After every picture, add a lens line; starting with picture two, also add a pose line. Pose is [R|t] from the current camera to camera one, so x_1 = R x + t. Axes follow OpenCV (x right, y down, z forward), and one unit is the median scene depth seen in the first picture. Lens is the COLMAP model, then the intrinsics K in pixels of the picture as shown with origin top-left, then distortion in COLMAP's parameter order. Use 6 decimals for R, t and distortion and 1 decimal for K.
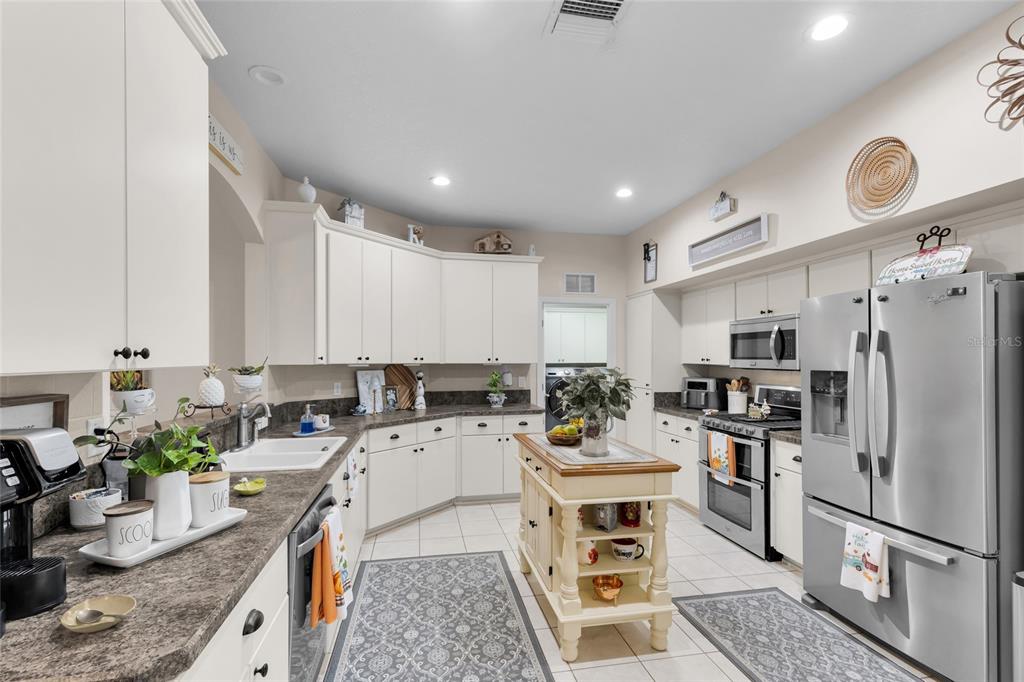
lens RADIAL K [[460.4, 0, 506.3], [0, 460.4, 356.8], [0, 0, 1]] dist [0.003681, 0.001073]
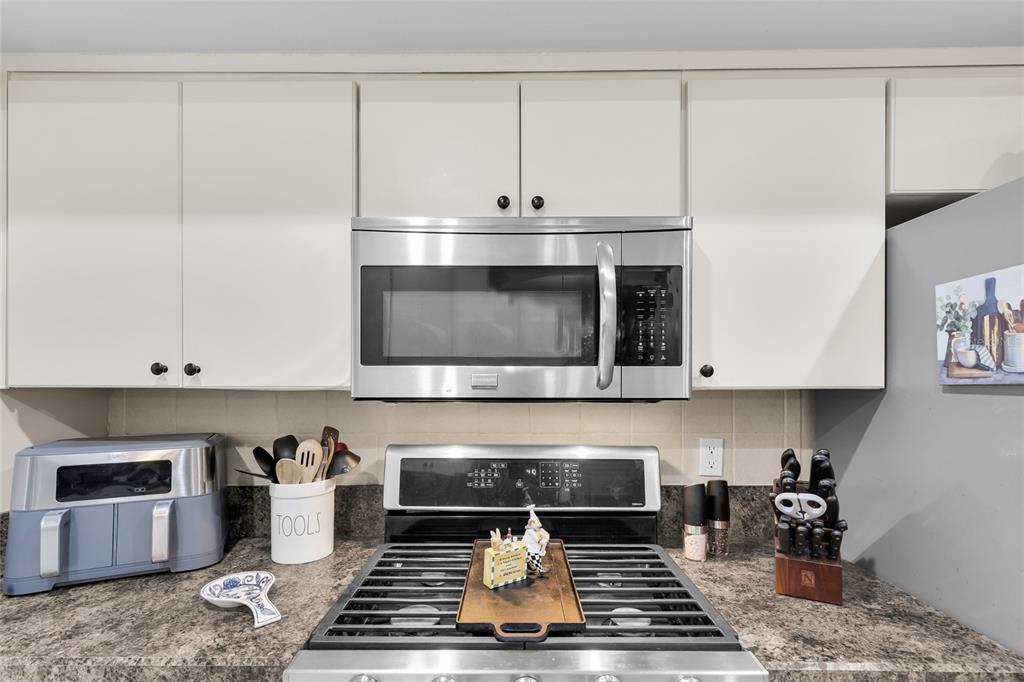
lens RADIAL K [[487.0, 0, 511.7], [0, 487.0, 351.2], [0, 0, 1]] dist [-0.003260, -0.000214]
pose [[0.170622, 0.012150, 0.985262, 0.281822], [-0.000806, 0.999925, -0.012192, 0.001045], [-0.985336, 0.001286, 0.170619, 1.036609]]
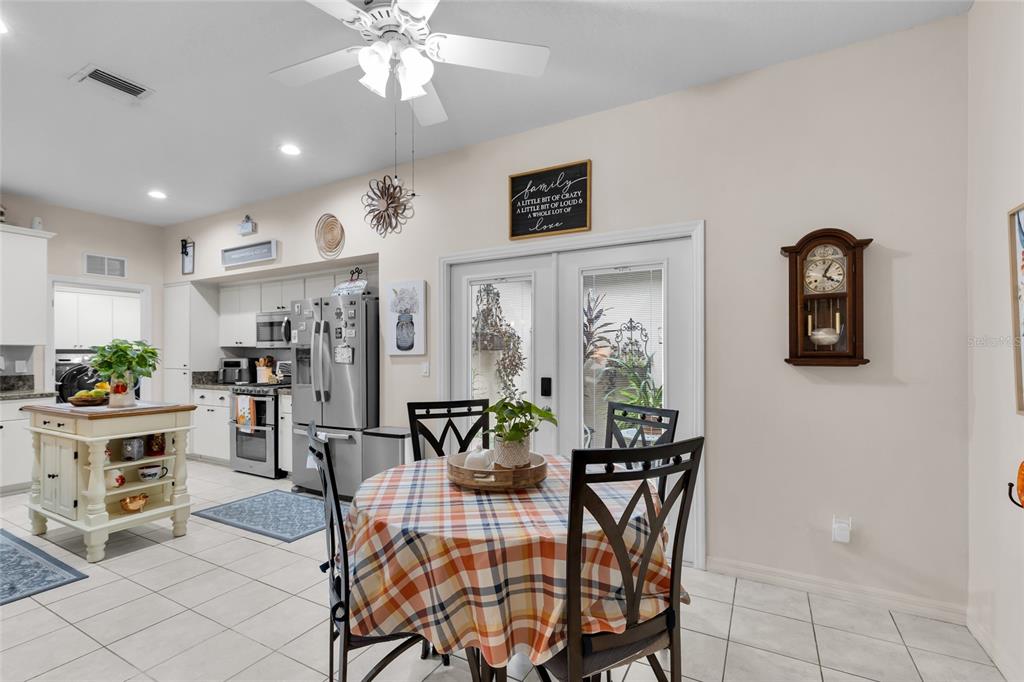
lens RADIAL K [[460.4, 0, 508.6], [0, 460.4, 350.3], [0, 0, 1]] dist [0.003681, 0.001073]
pose [[0.638439, 0.001557, 0.769671, -0.081048], [0.002523, 0.999988, -0.004116, 0.043840], [-0.769668, 0.004570, 0.638427, -0.470620]]
